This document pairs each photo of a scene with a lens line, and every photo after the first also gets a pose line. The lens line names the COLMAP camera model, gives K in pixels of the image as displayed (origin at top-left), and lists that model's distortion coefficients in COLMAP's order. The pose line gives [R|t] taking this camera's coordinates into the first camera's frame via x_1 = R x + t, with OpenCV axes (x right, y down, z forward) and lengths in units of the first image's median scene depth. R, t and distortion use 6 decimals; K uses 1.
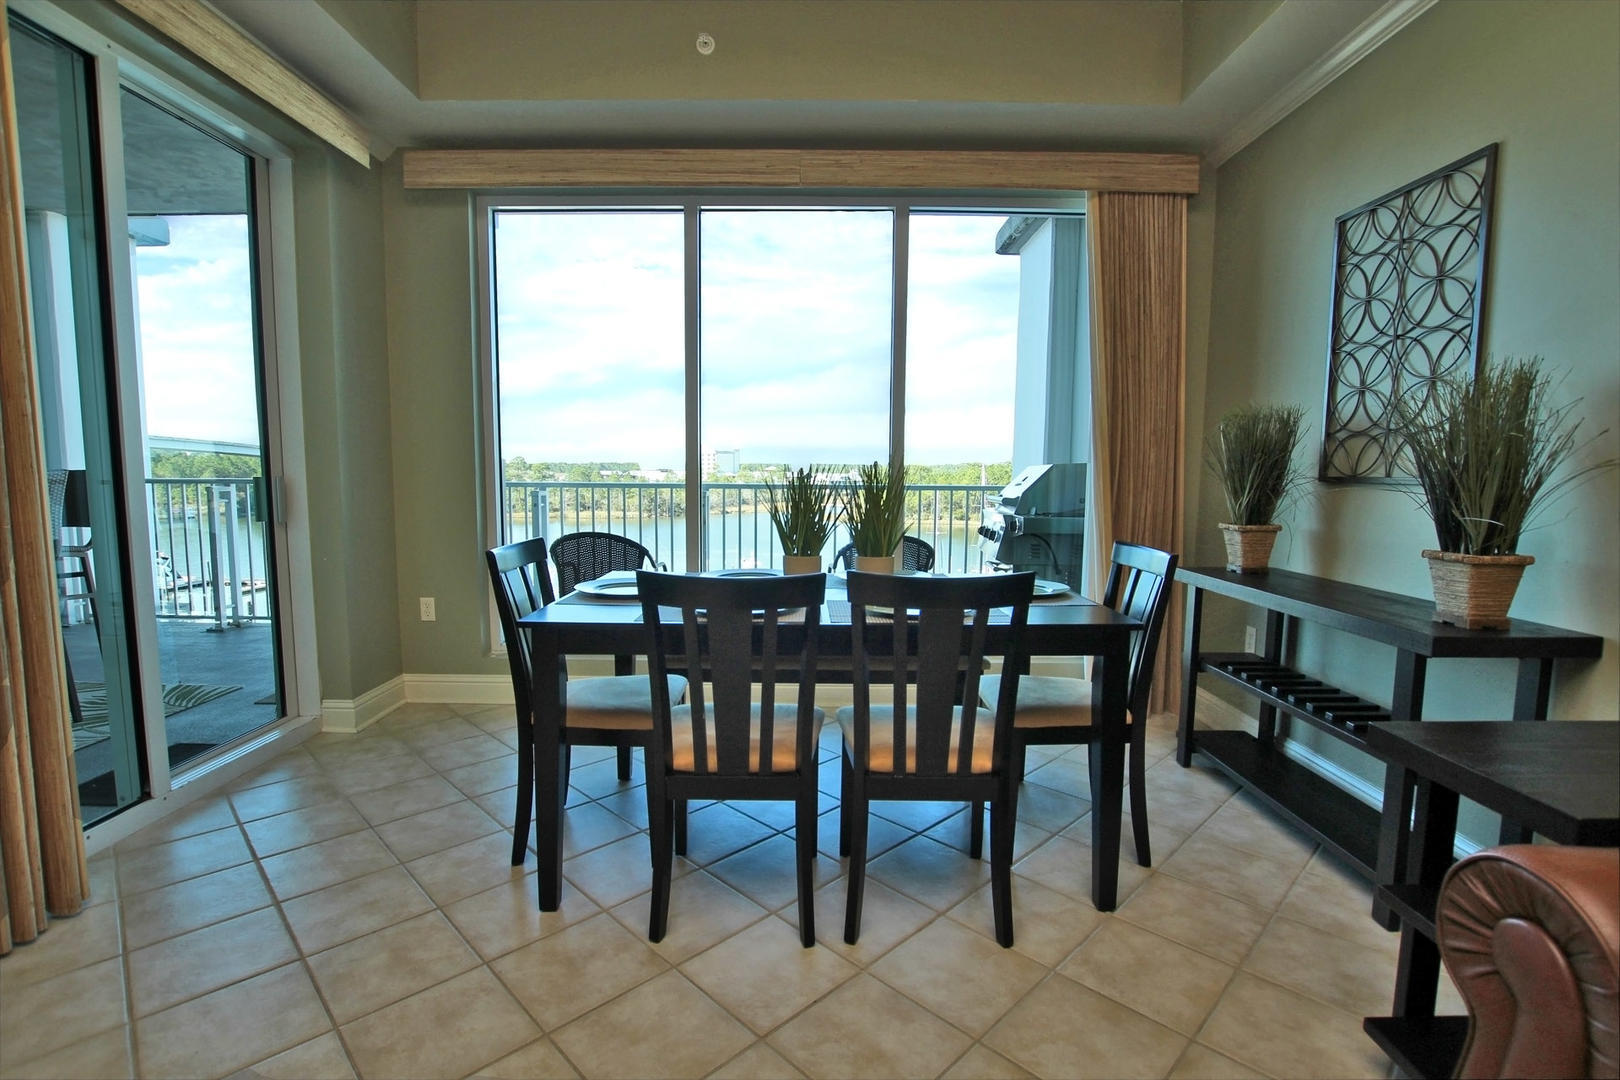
lens RADIAL K [[749.5, 0, 806.0], [0, 749.5, 544.0], [0, 0, 1]] dist [-0.002670, -0.020591]
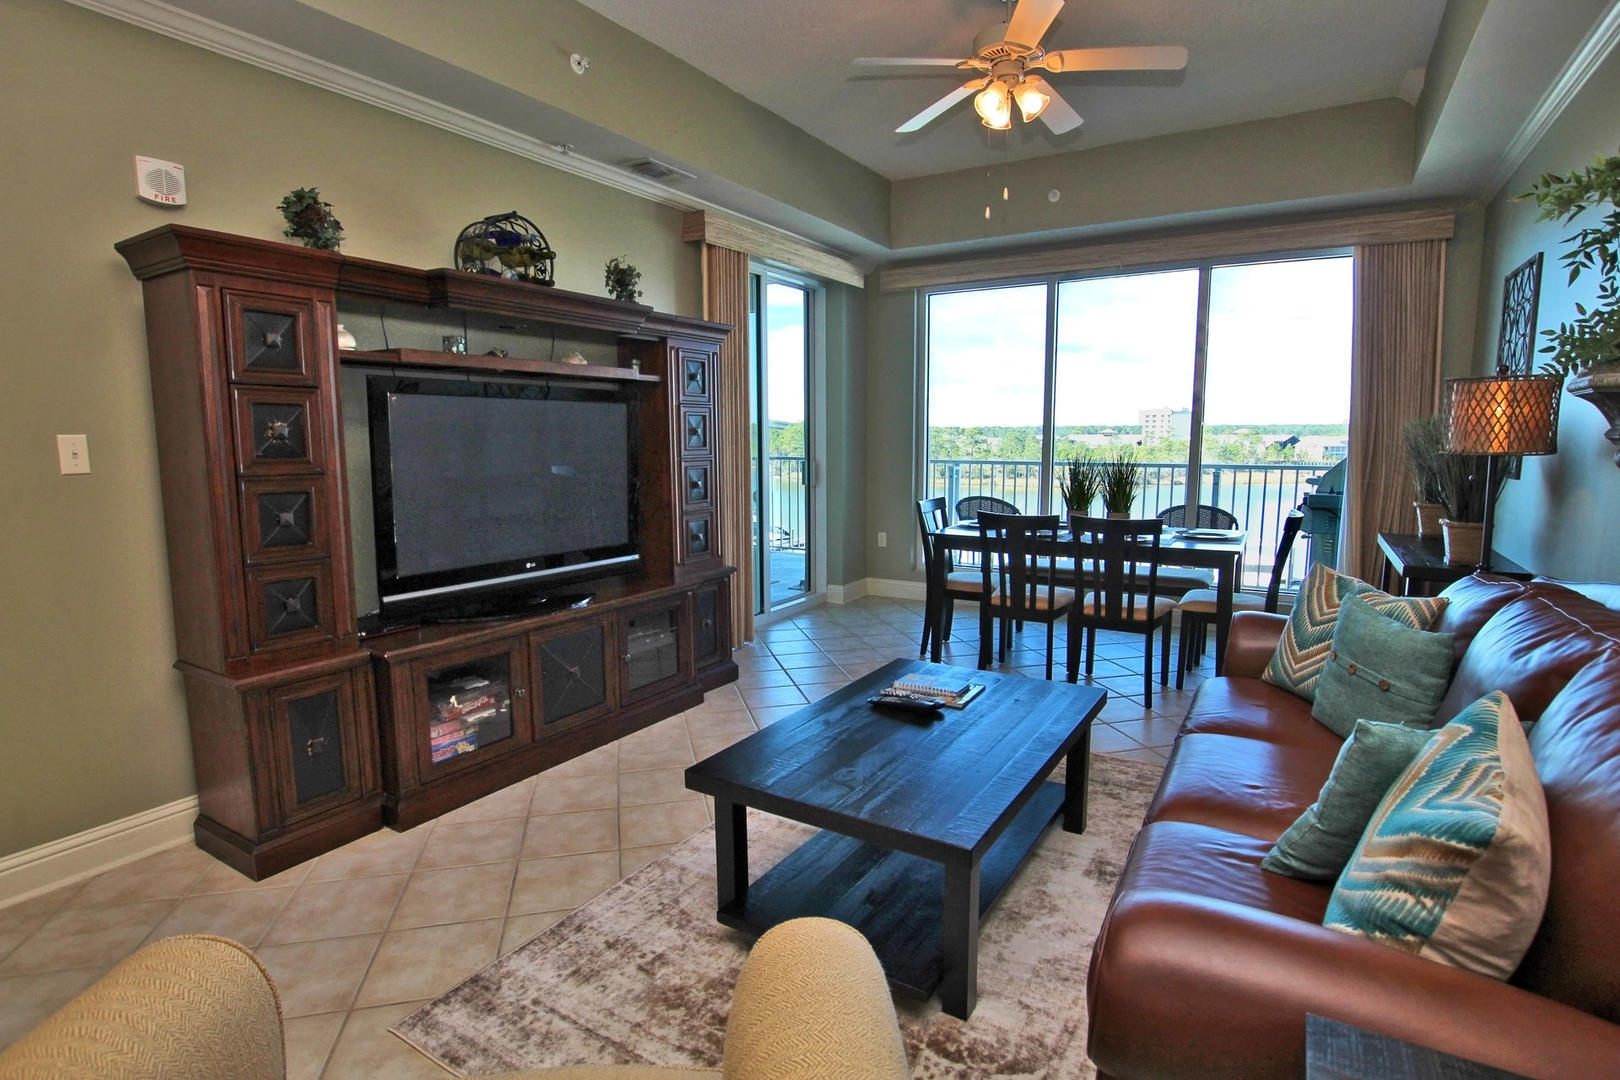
lens RADIAL K [[815.5, 0, 810.0], [0, 815.5, 540.0], [0, 0, 1]] dist [-0.035829, -0.000494]
pose [[0.859083, 0.055631, -0.508805, 0.362518], [-0.039595, 0.998320, 0.042299, 0.024614], [0.510303, -0.016192, 0.859842, -0.833825]]
